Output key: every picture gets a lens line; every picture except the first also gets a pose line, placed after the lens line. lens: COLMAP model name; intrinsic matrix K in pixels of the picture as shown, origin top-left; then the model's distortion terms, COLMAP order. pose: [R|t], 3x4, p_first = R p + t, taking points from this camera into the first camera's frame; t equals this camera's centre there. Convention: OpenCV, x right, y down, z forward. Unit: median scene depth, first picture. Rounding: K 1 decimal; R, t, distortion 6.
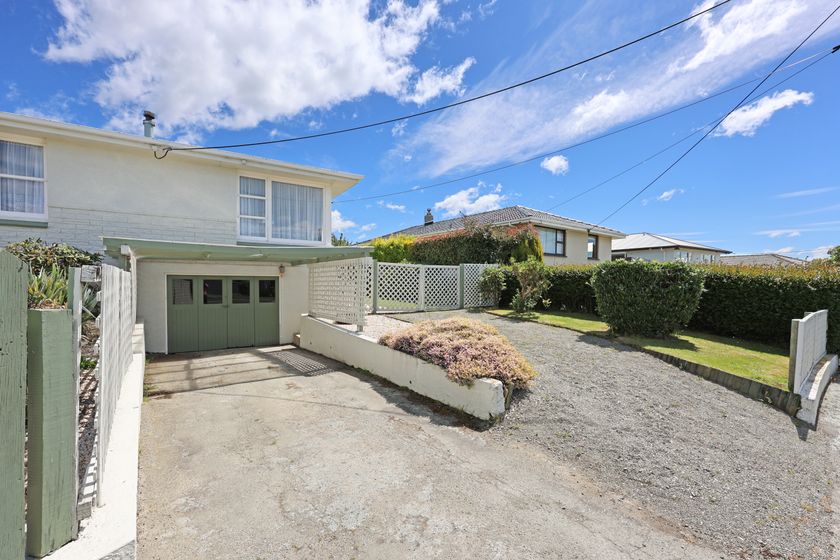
lens RADIAL K [[354.1, 0, 420.0], [0, 354.1, 280.0], [0, 0, 1]] dist [-0.001020, -0.000349]
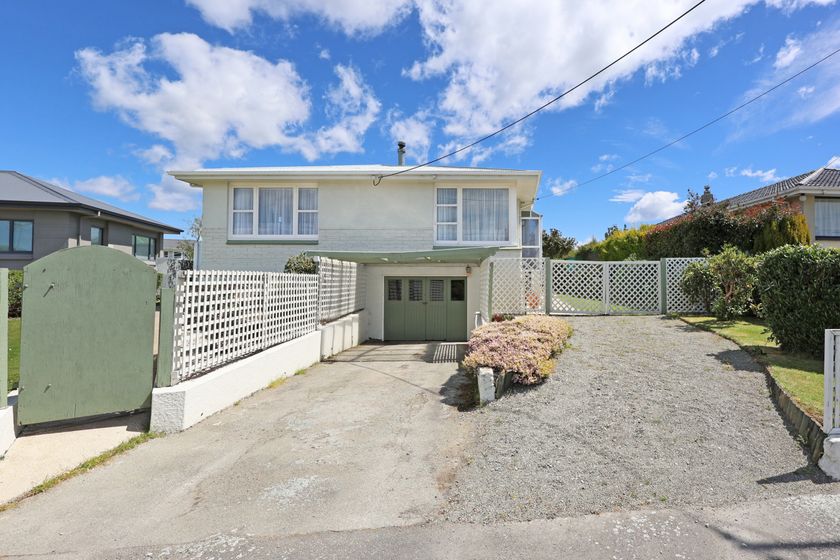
lens RADIAL K [[361.7, 0, 408.2], [0, 361.7, 263.6], [0, 0, 1]] dist [0.000967, 0.000250]
pose [[0.829458, -0.030944, -0.557712, 0.100090], [0.005835, 0.998890, -0.046743, 0.001879], [0.558539, 0.035517, 0.828718, -0.008782]]
